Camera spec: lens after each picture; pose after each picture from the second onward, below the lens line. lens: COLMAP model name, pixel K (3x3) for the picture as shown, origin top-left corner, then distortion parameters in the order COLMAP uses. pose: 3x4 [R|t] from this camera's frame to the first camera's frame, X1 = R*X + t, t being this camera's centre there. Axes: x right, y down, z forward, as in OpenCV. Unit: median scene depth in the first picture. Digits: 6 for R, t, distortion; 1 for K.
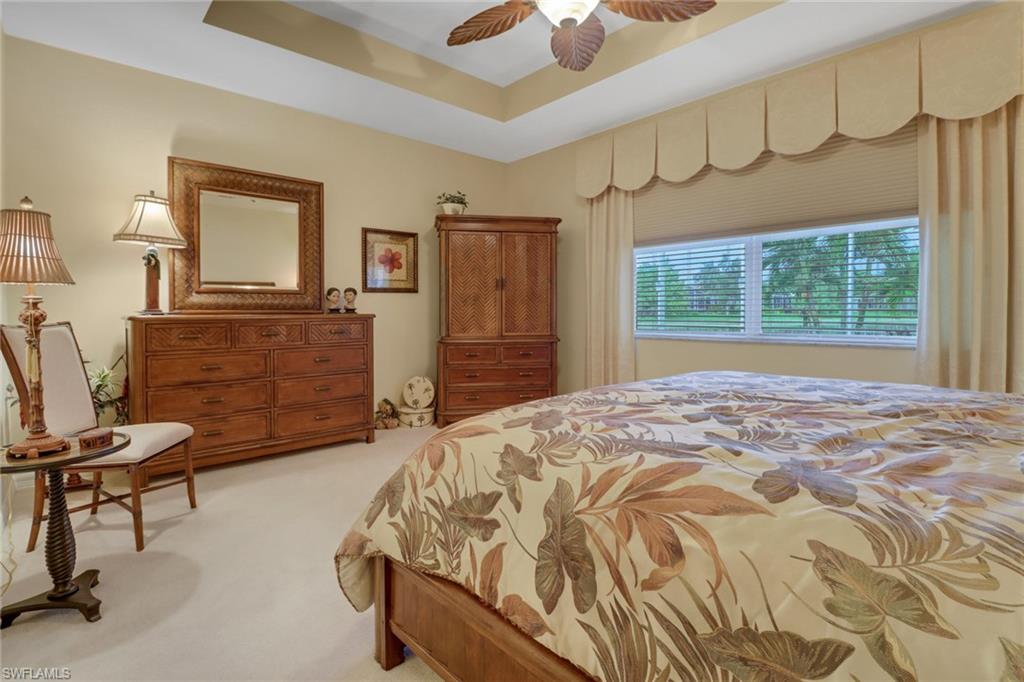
lens RADIAL K [[495.3, 0, 507.5], [0, 495.3, 321.6], [0, 0, 1]] dist [-0.010826, -0.000309]
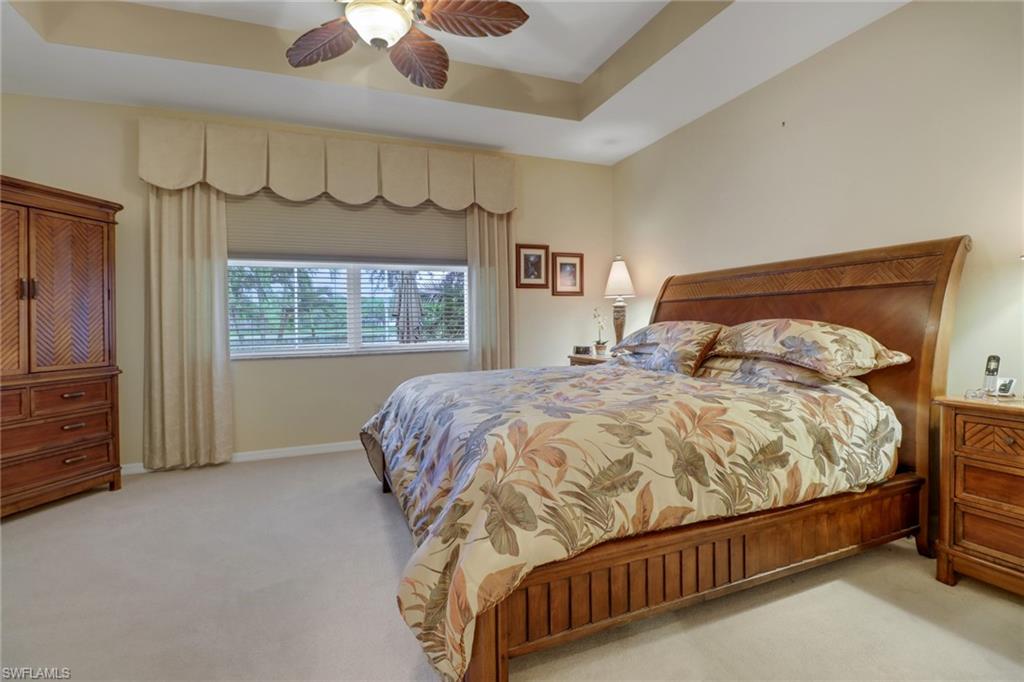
lens RADIAL K [[495.3, 0, 507.5], [0, 495.3, 321.6], [0, 0, 1]] dist [-0.010826, -0.000309]
pose [[0.334509, 0.002382, 0.942390, -0.615429], [0.034557, 0.999293, -0.014792, -0.008668], [-0.941759, 0.037514, 0.334190, 0.355528]]
